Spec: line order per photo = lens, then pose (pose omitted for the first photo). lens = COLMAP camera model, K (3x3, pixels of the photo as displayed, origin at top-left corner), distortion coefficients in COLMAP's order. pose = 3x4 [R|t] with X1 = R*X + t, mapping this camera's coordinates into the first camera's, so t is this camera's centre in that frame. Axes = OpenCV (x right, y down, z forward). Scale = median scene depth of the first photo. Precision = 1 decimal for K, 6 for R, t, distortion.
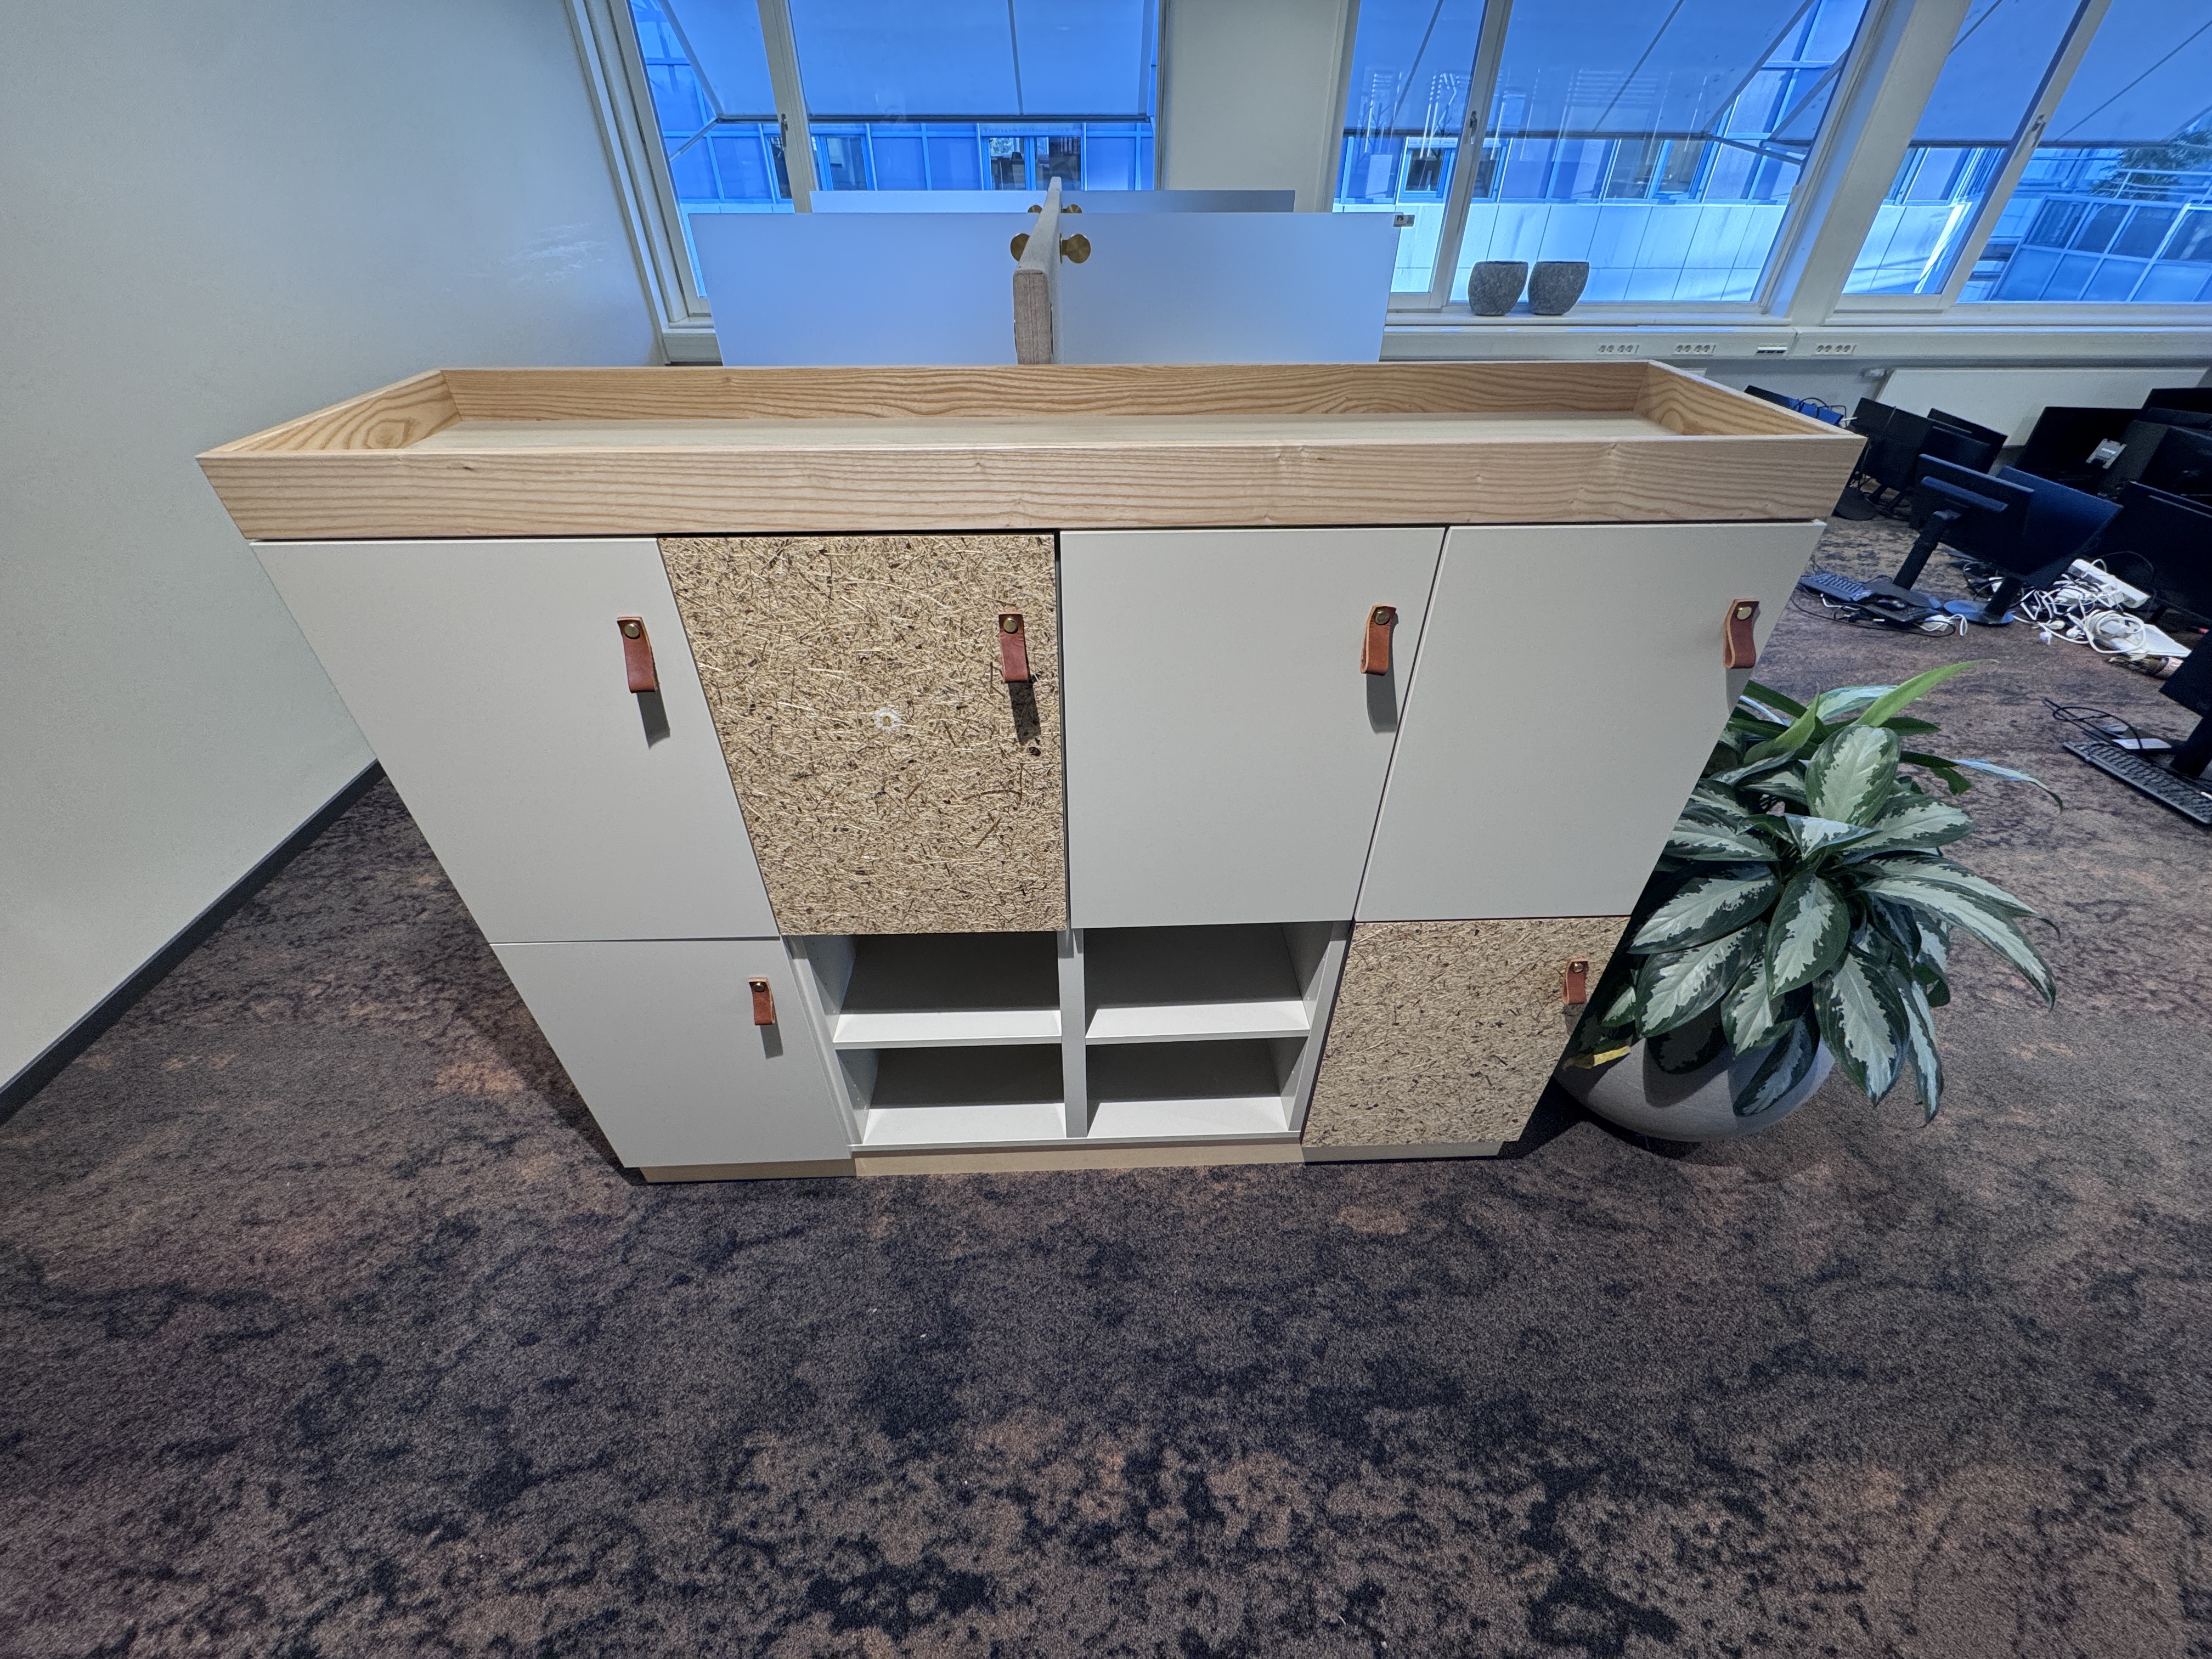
lens RADIAL K [[880.8, 0, 1098.4], [0, 880.8, 829.4], [0, 0, 1]] dist [-0.002978, 0.000444]
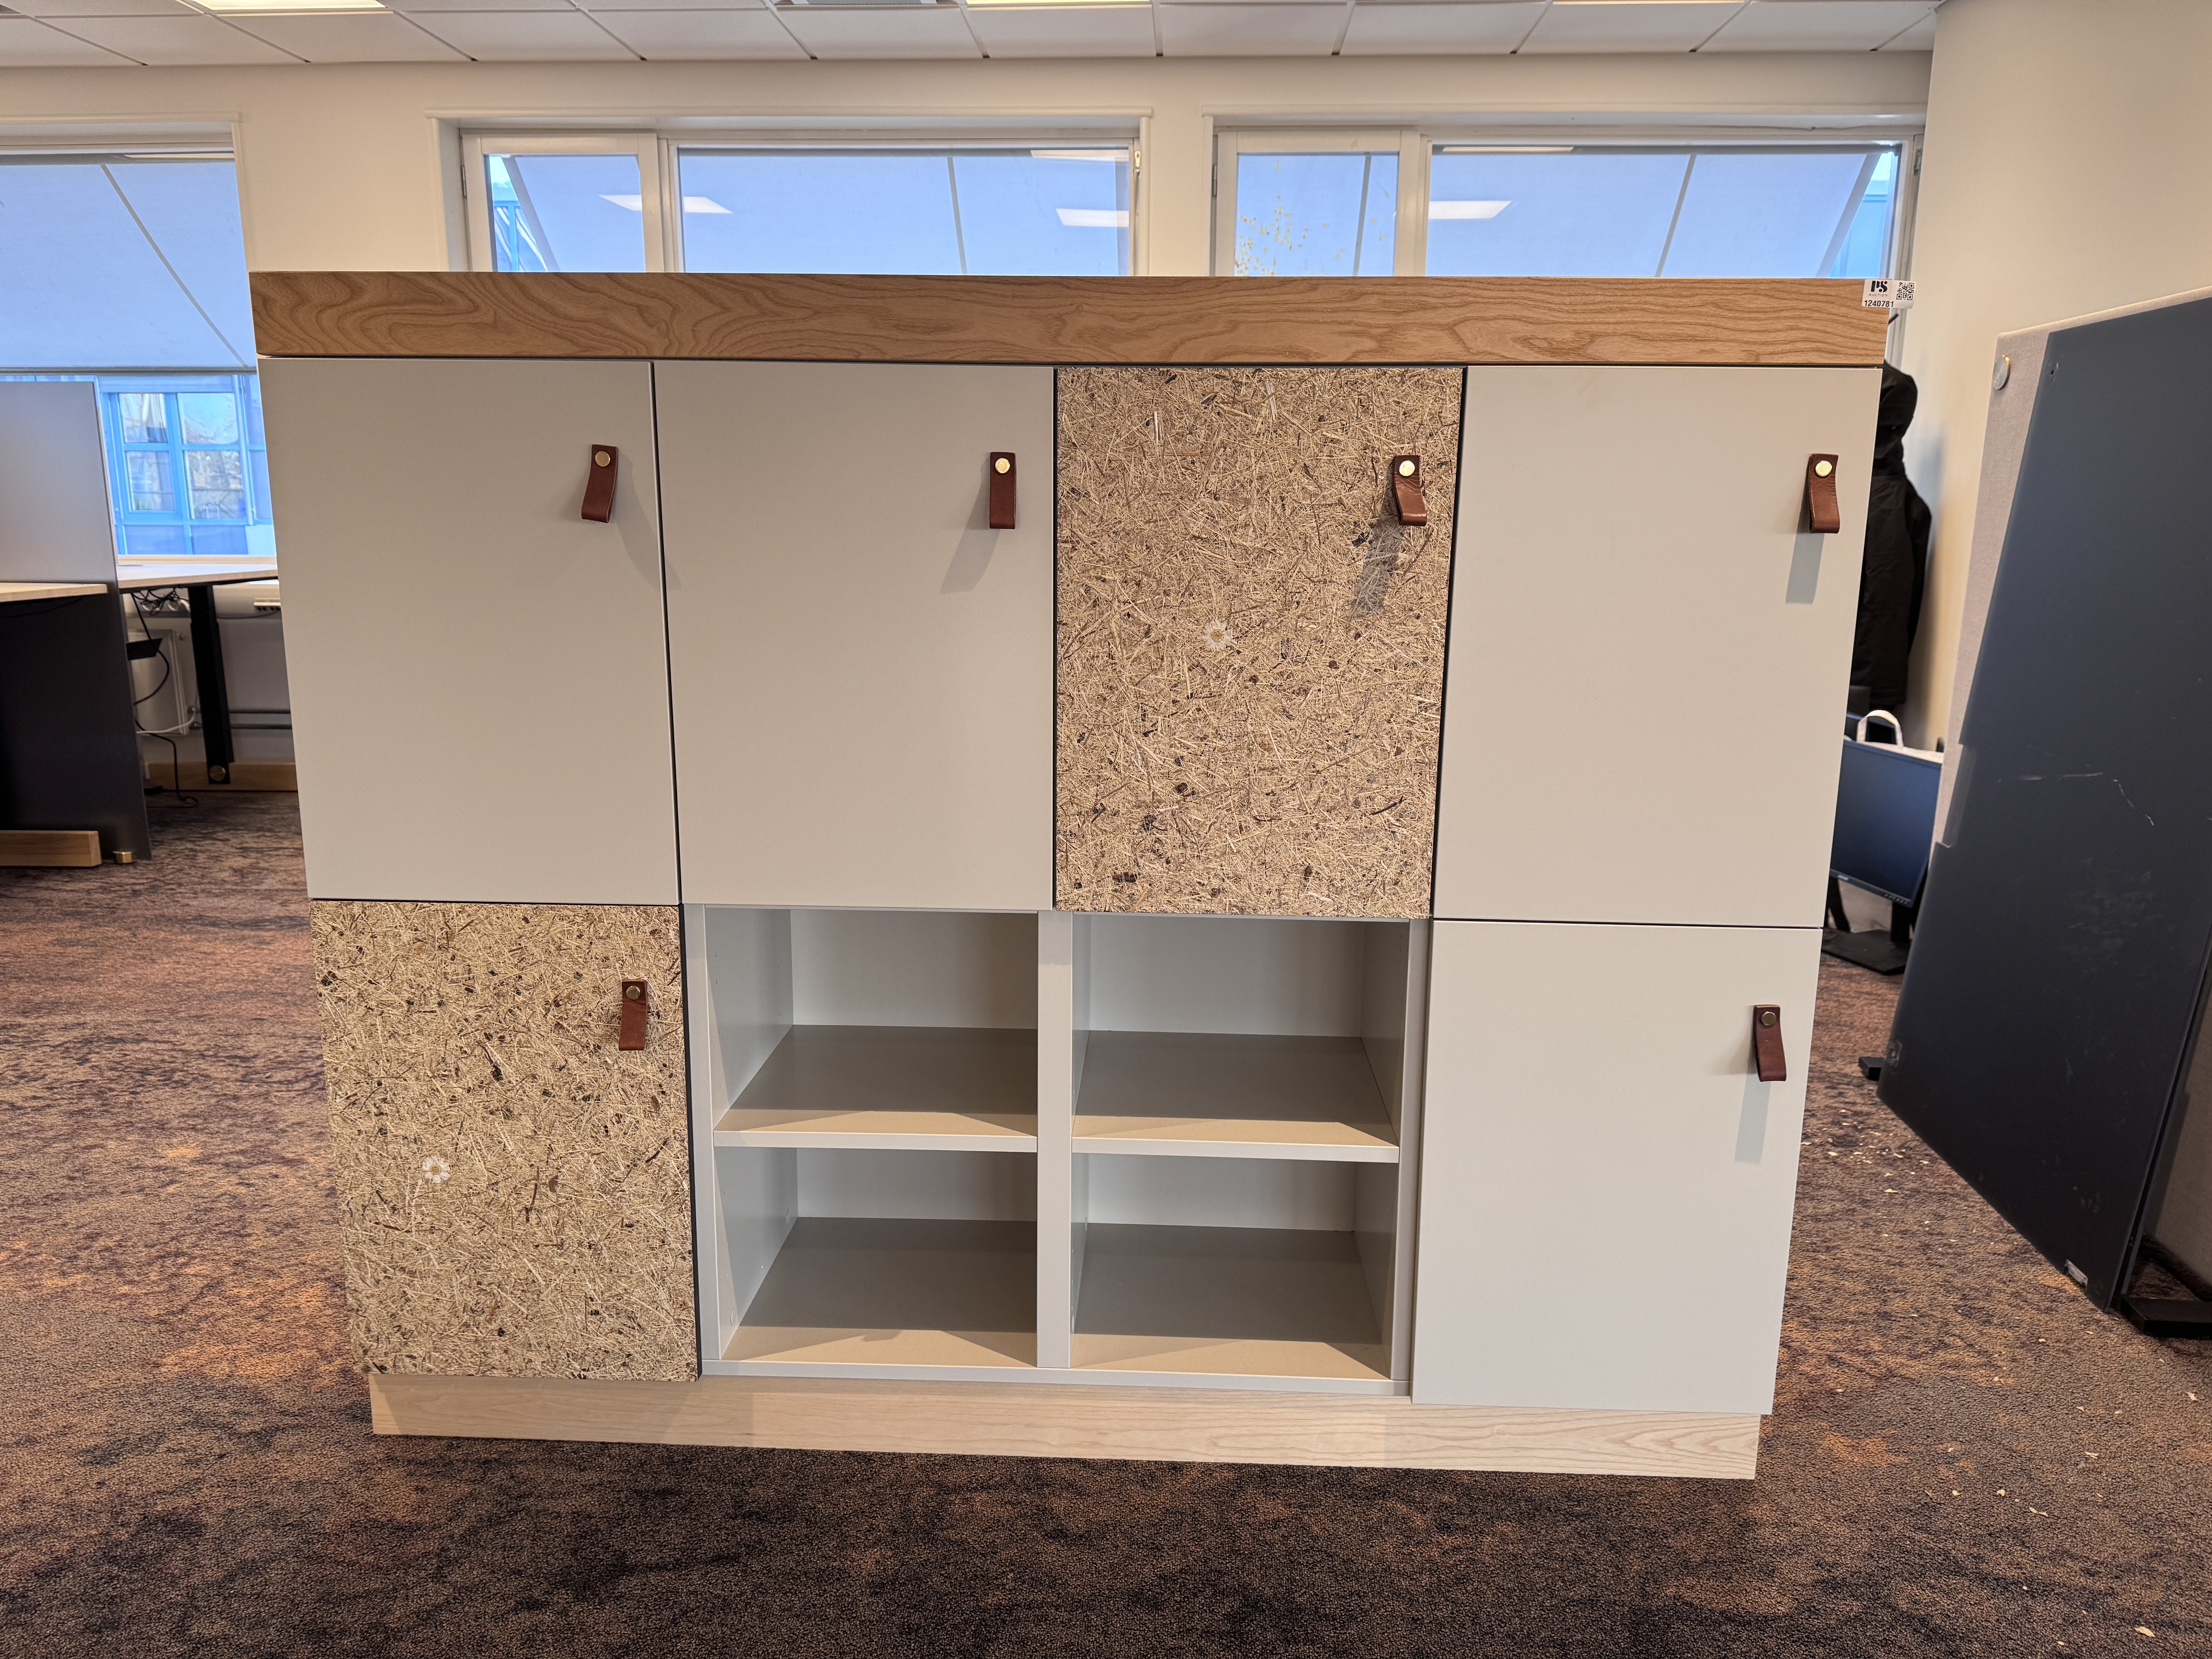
lens RADIAL K [[1555.7, 0, 1117.5], [0, 1555.7, 831.1], [0, 0, 1]] dist [-0.013614, 0.005587]
pose [[0.997705, 0.026719, -0.062214, -0.036532], [-0.051058, 0.900368, -0.432122, 0.521270], [0.044469, 0.434307, 0.899666, -0.146700]]
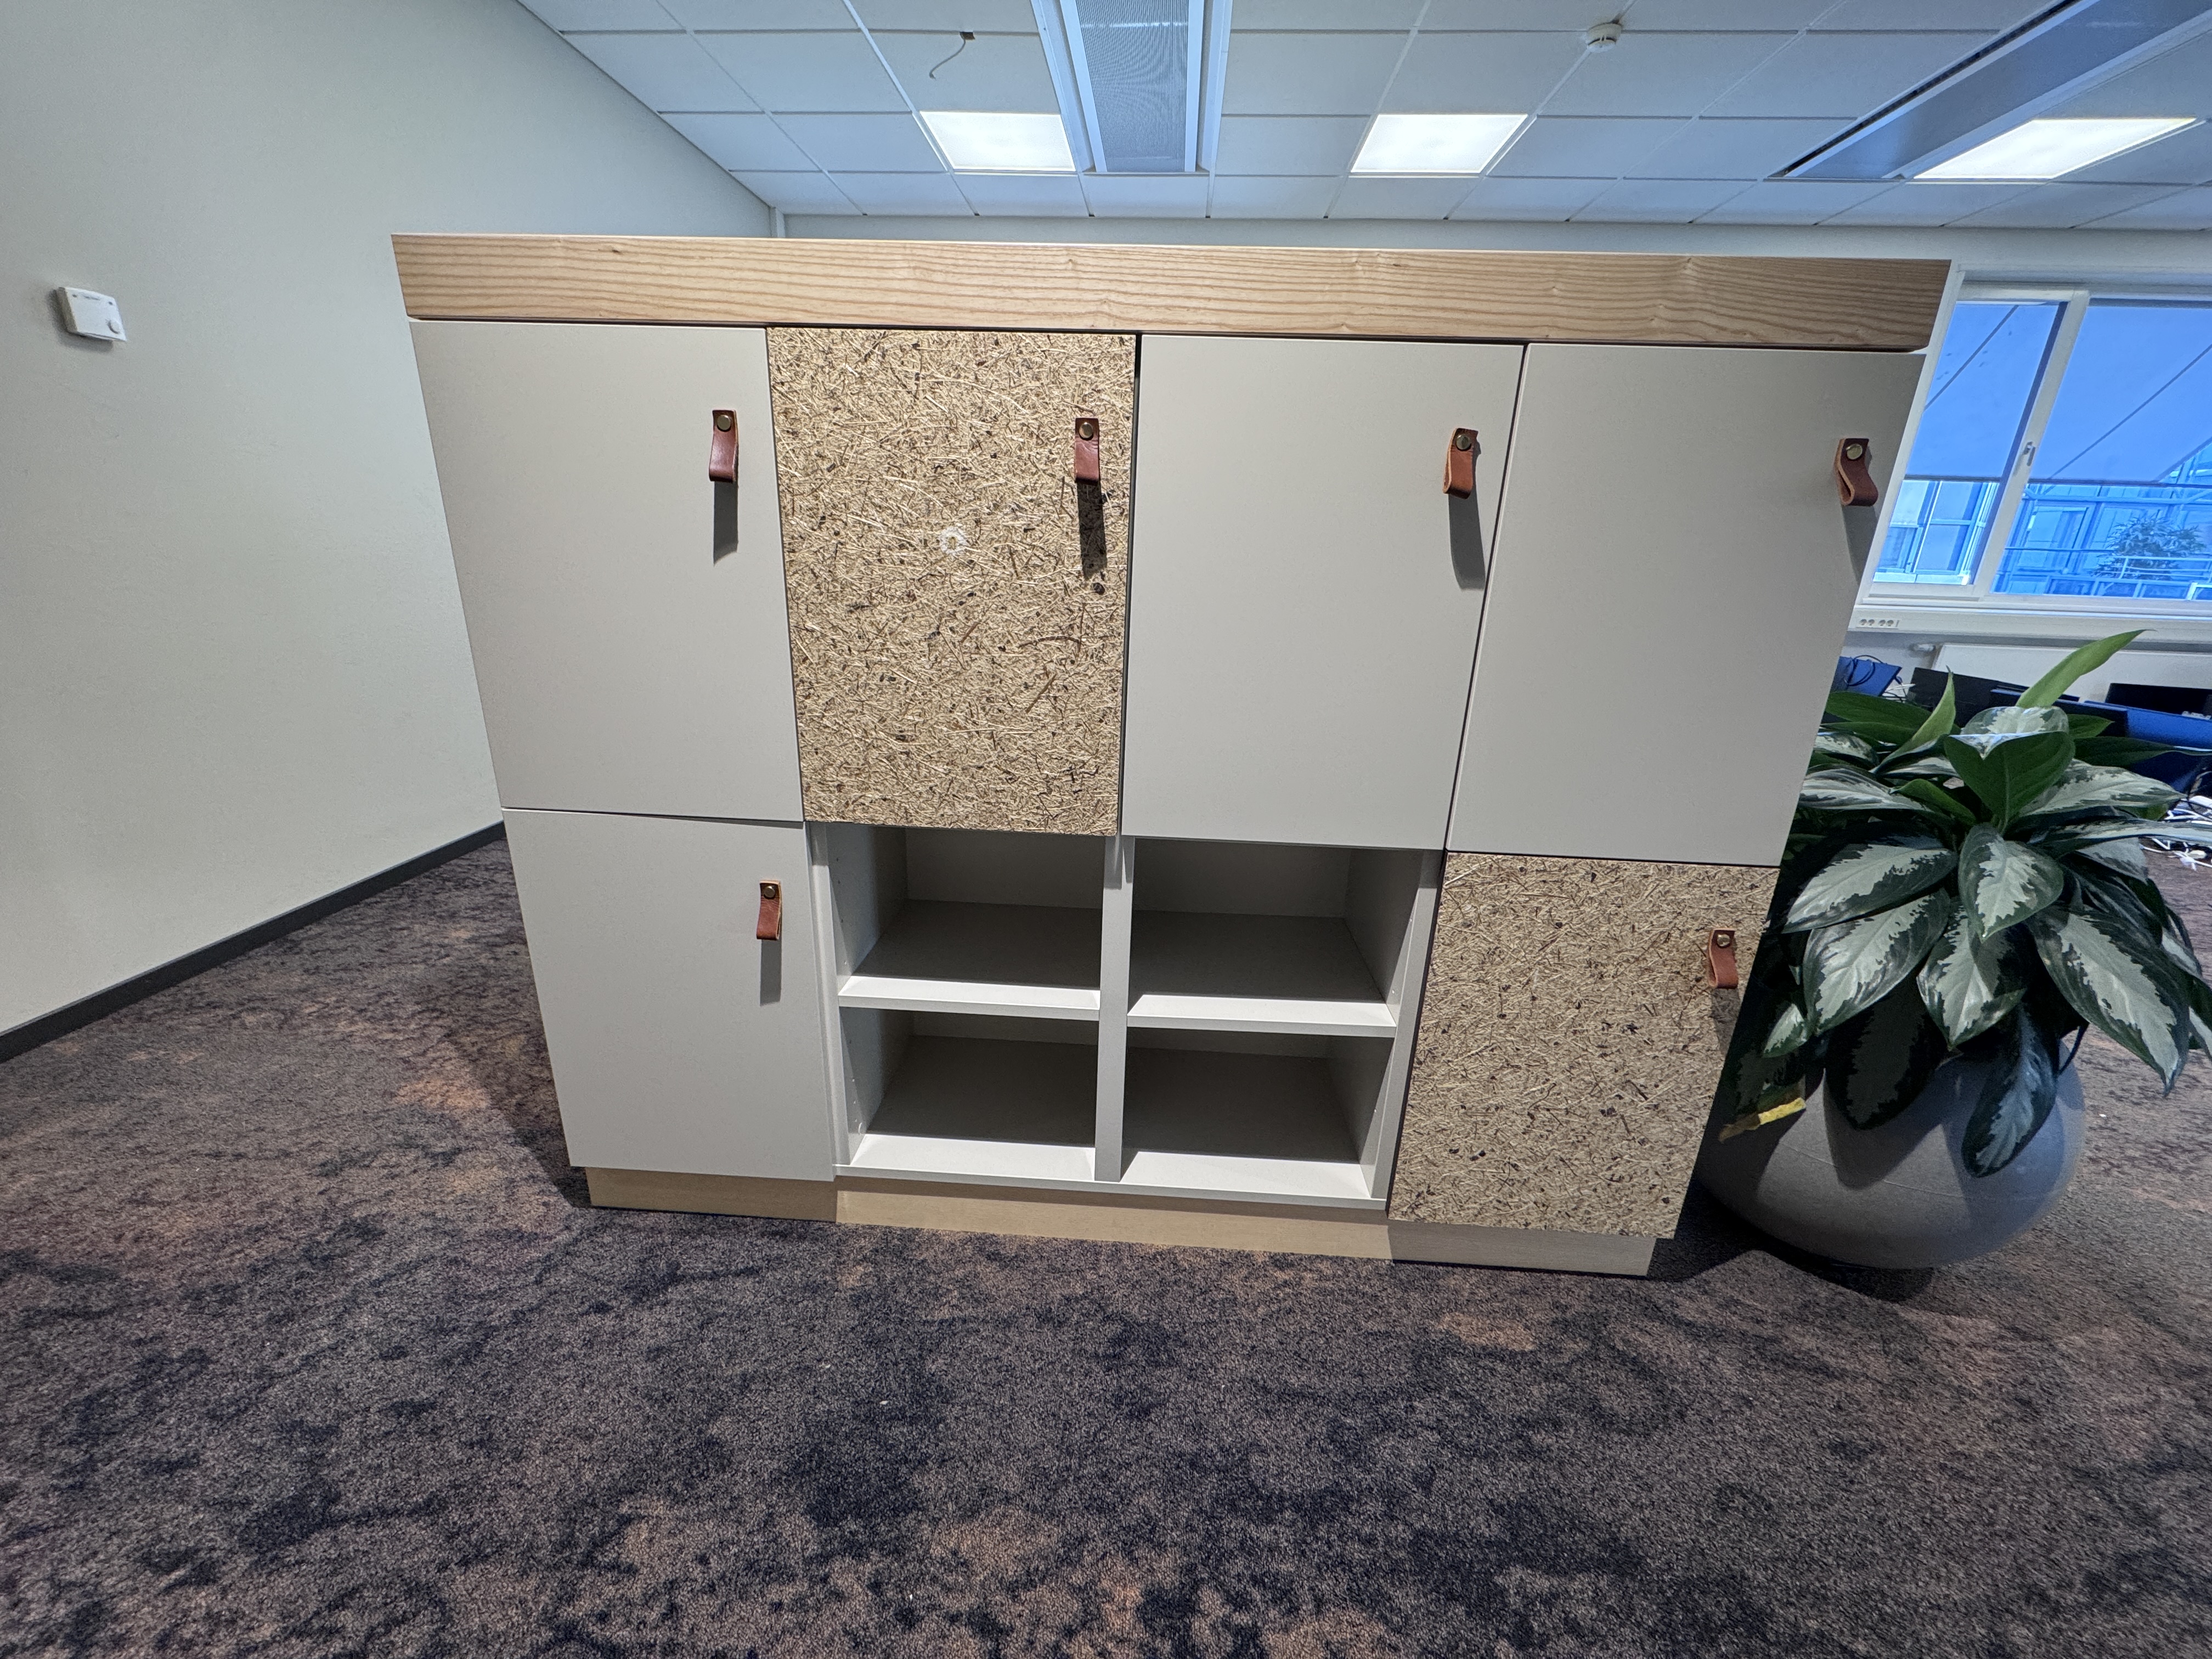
lens RADIAL K [[880.8, 0, 1099.1], [0, 880.8, 819.0], [0, 0, 1]] dist [-0.002978, 0.000444]
pose [[0.995253, 0.059028, -0.077382, 0.013180], [-0.081657, 0.939067, -0.333893, 0.357485], [0.052958, 0.338627, 0.939429, 0.139039]]
